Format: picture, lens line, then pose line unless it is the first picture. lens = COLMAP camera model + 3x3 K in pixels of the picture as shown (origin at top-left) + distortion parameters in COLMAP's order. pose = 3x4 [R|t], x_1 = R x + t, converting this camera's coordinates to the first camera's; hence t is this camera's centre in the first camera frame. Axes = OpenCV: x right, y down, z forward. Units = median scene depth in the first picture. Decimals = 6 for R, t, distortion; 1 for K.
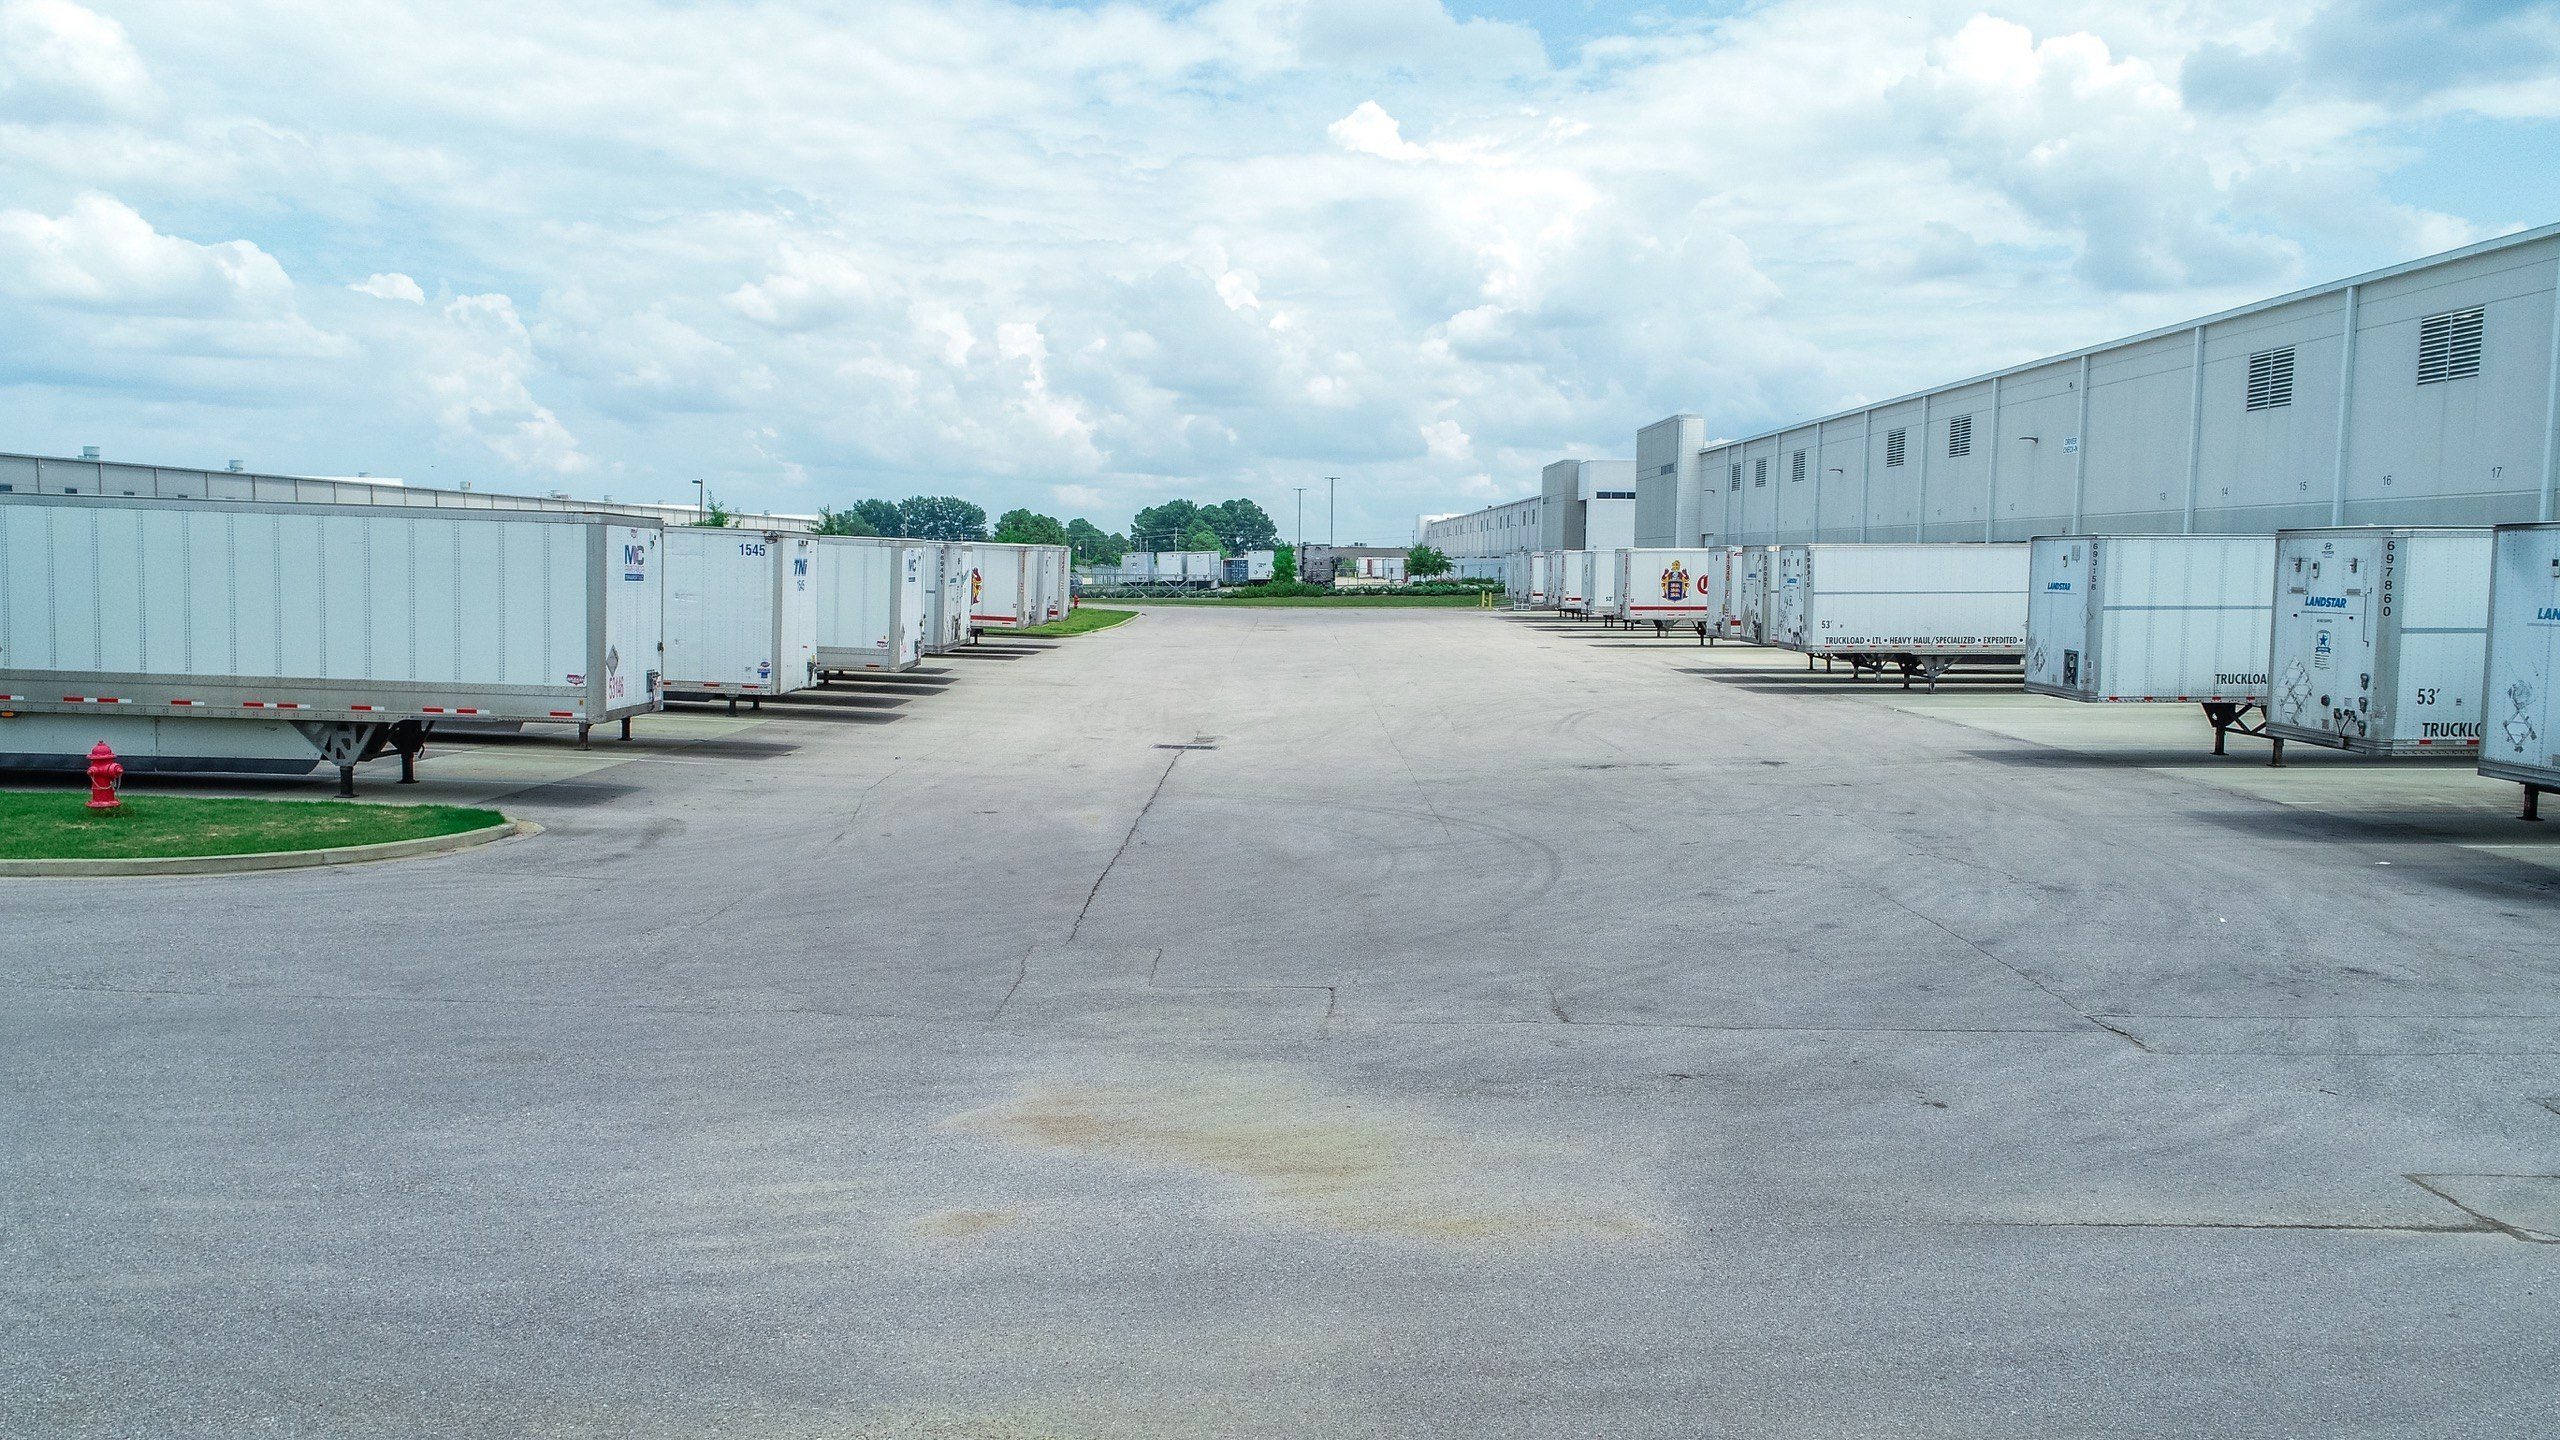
lens RADIAL K [[1723.4, 0, 1286.7], [0, 1723.4, 730.0], [0, 0, 1]] dist [0.002042, 0.001959]
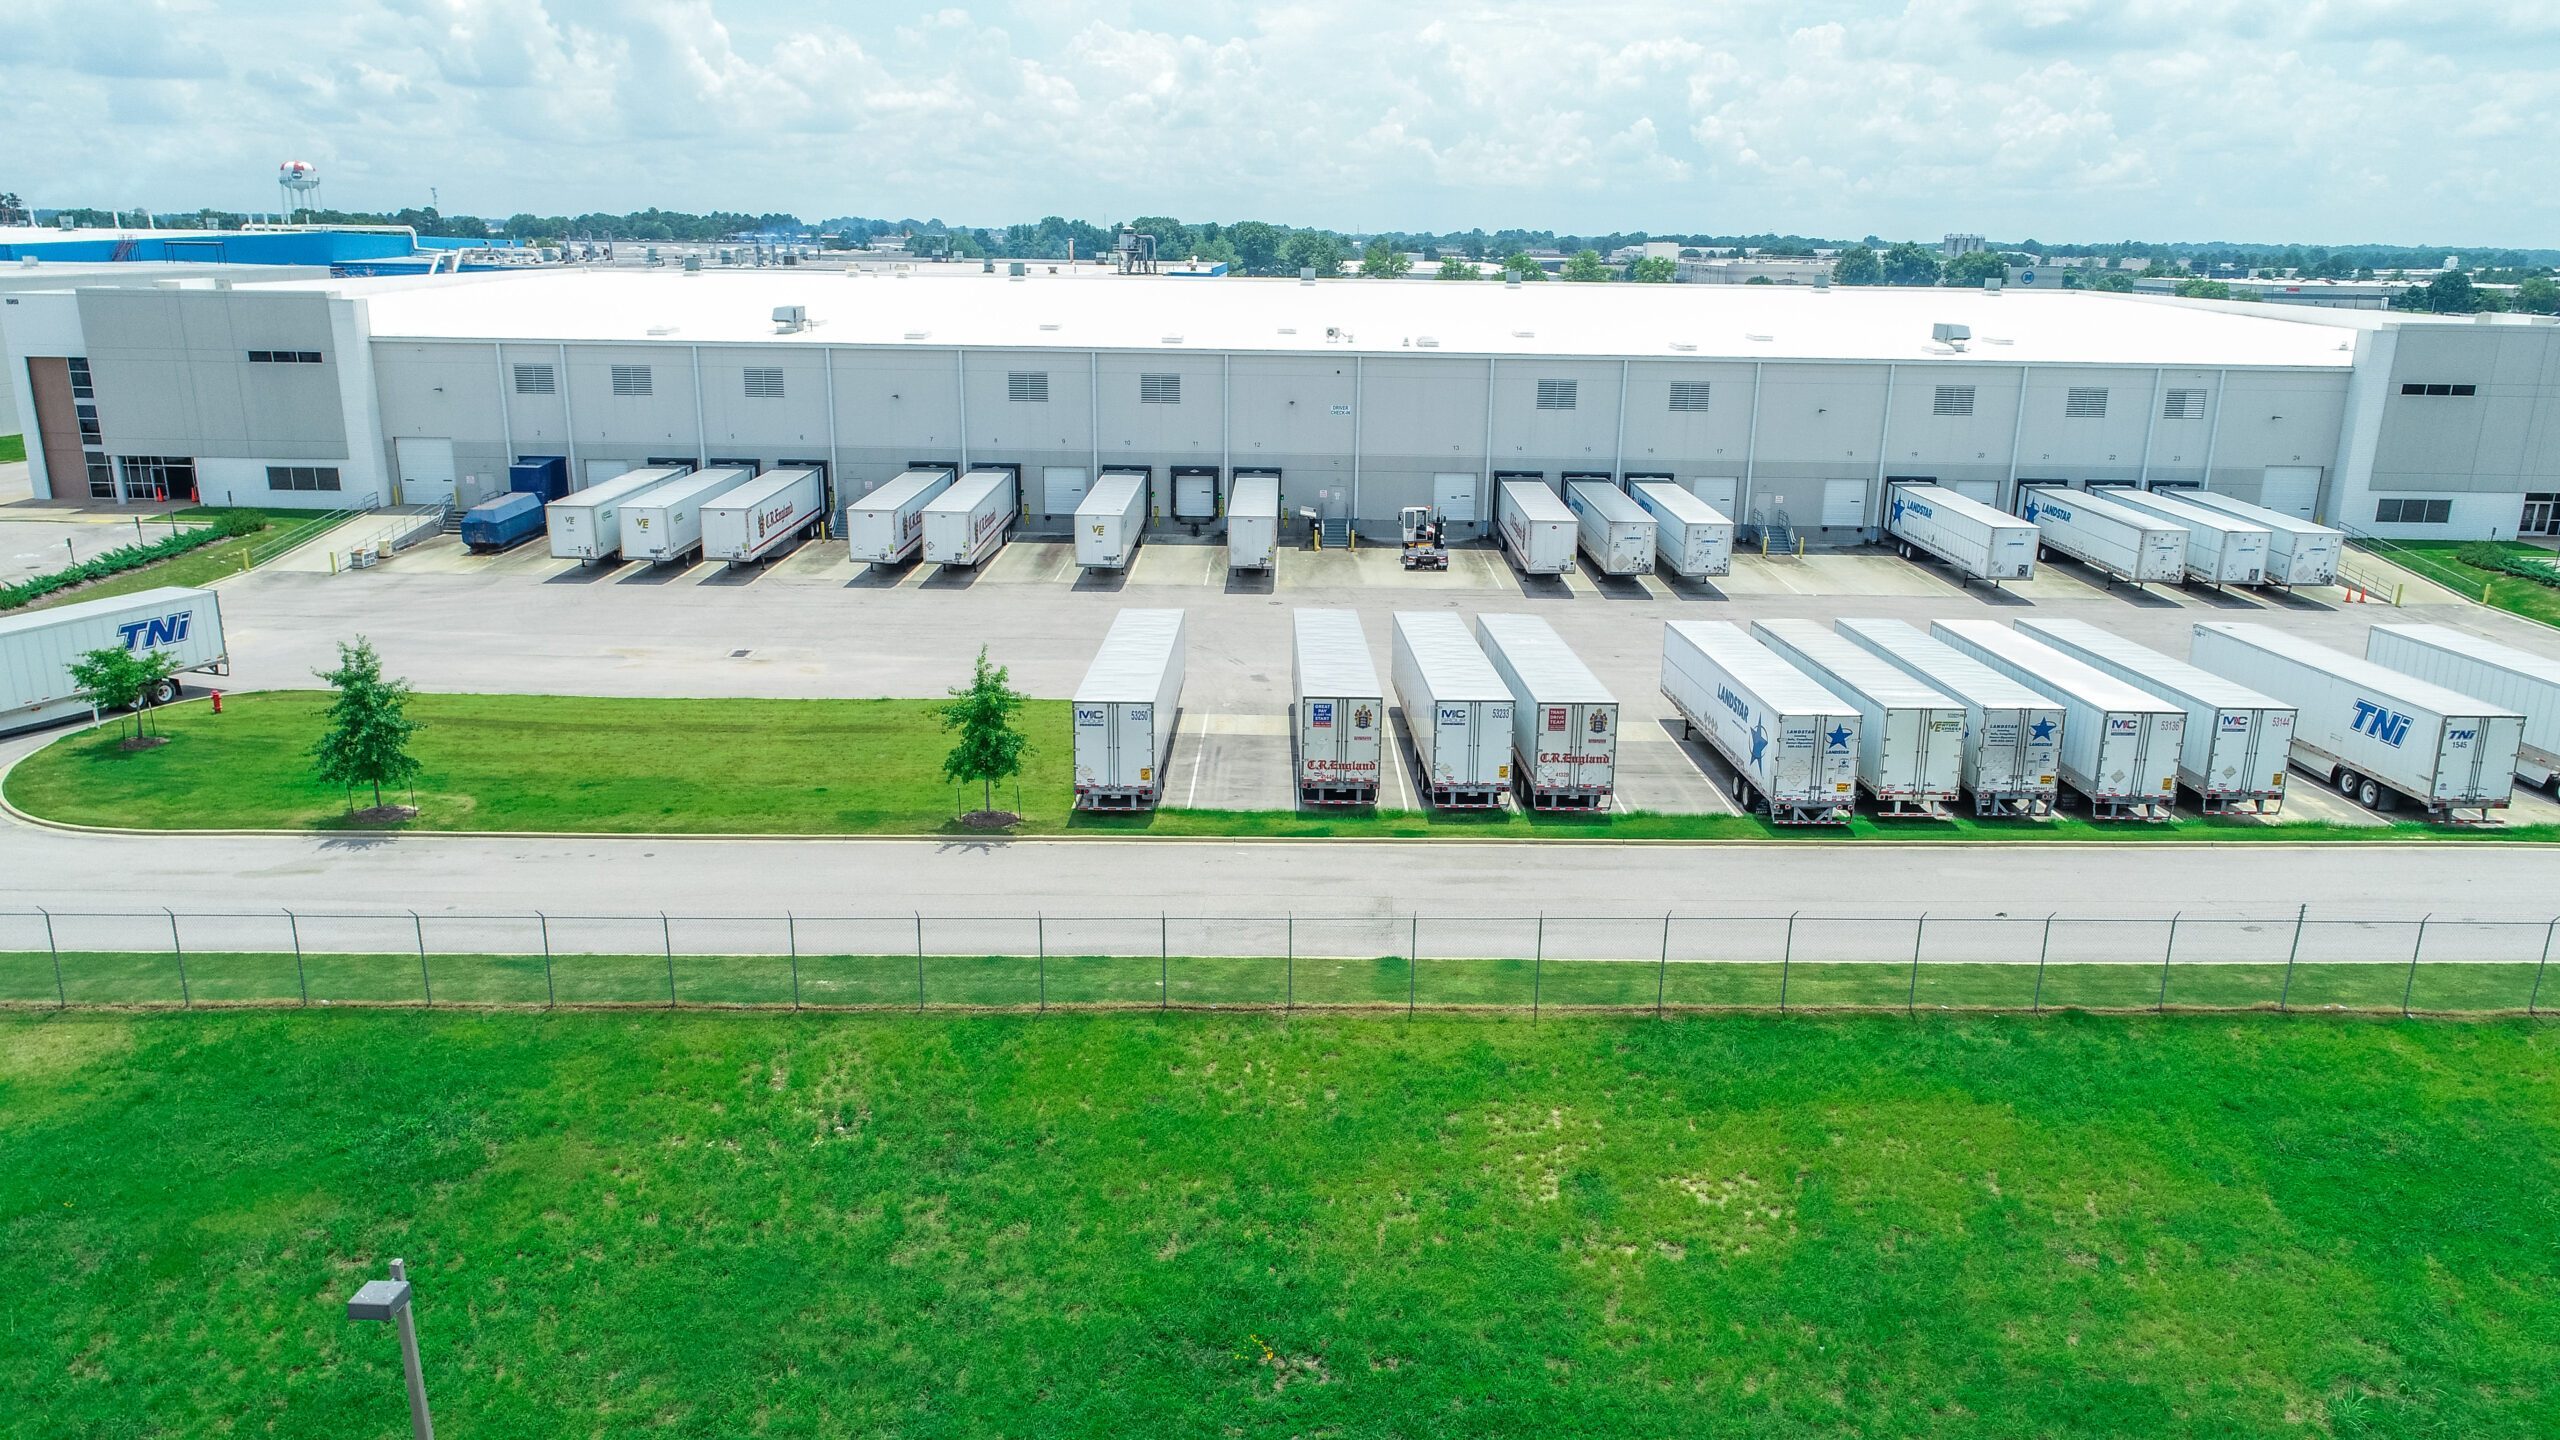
lens RADIAL K [[1723.4, 0, 1286.7], [0, 1723.4, 730.0], [0, 0, 1]] dist [0.002042, 0.001959]
pose [[0.005804, -0.287407, 0.957791, -3.706120], [0.084484, 0.954524, 0.285915, -1.084460], [-0.996408, 0.079259, 0.029821, 3.226090]]
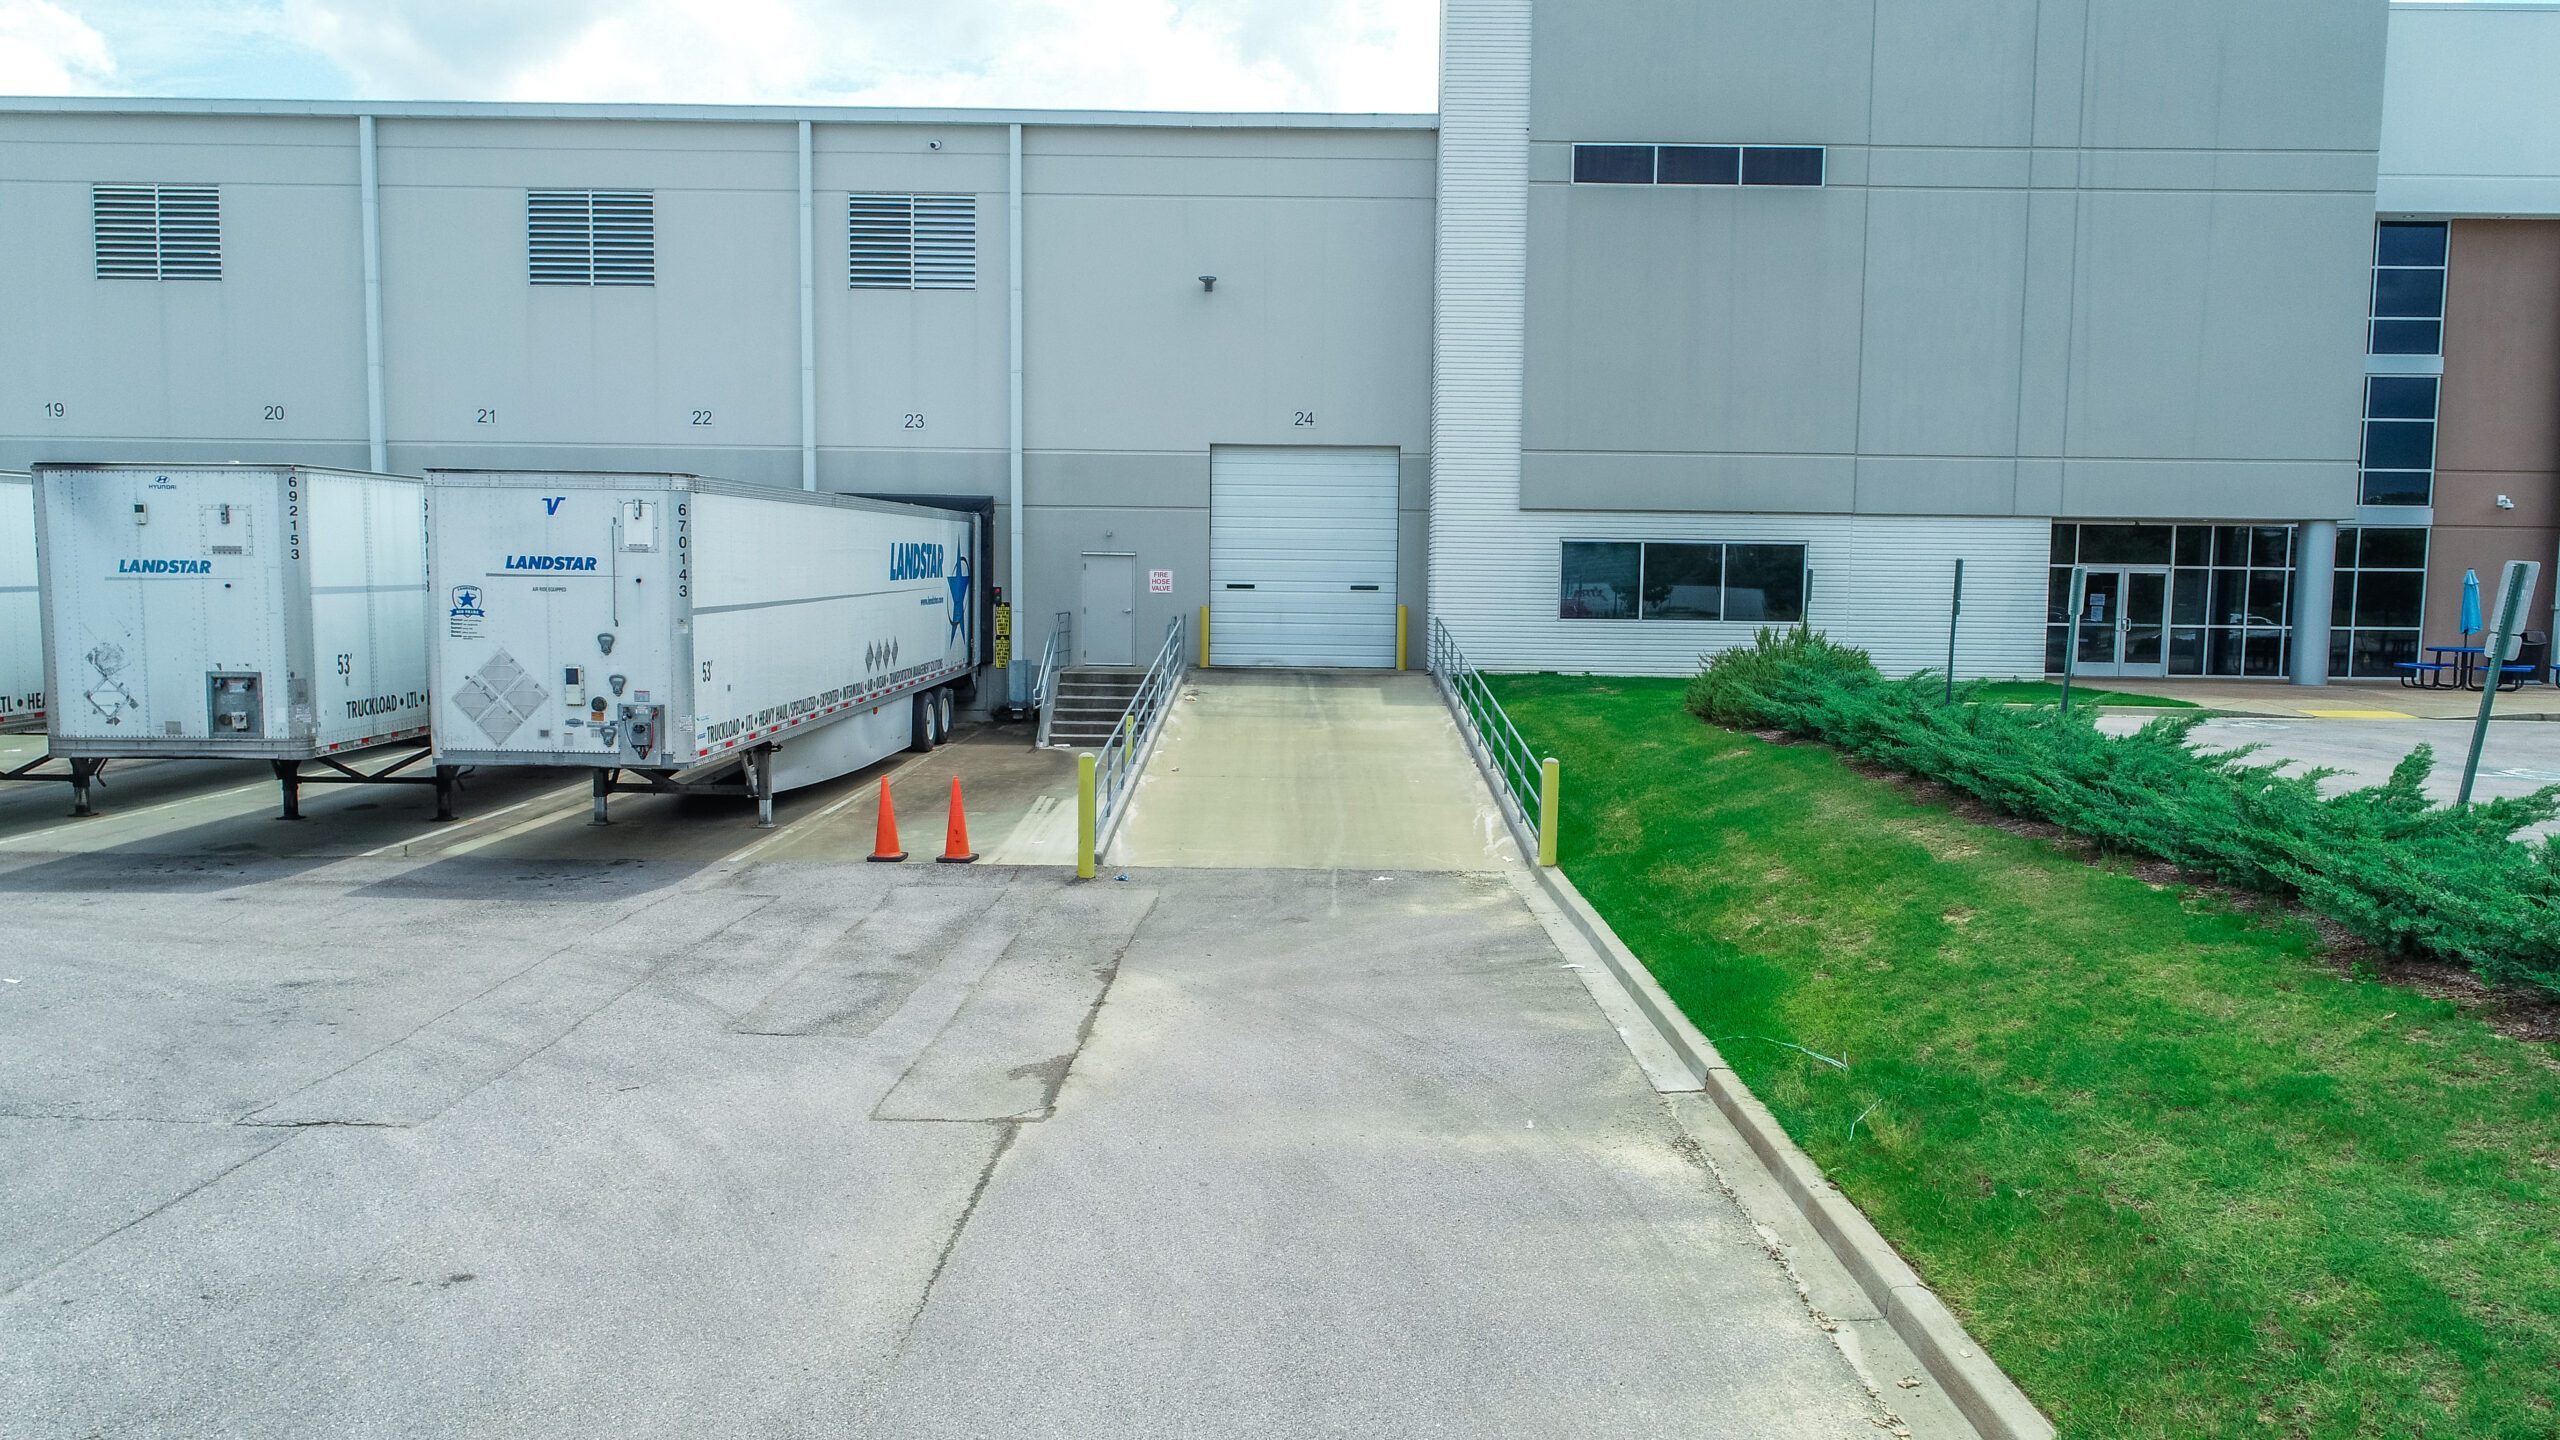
lens RADIAL K [[1723.4, 0, 1286.7], [0, 1723.4, 730.0], [0, 0, 1]] dist [0.002042, 0.001959]
pose [[0.004730, -0.098734, 0.995103, -0.146099], [0.086559, 0.991419, 0.097957, -0.017173], [-0.996236, 0.085671, 0.013235, 0.359989]]
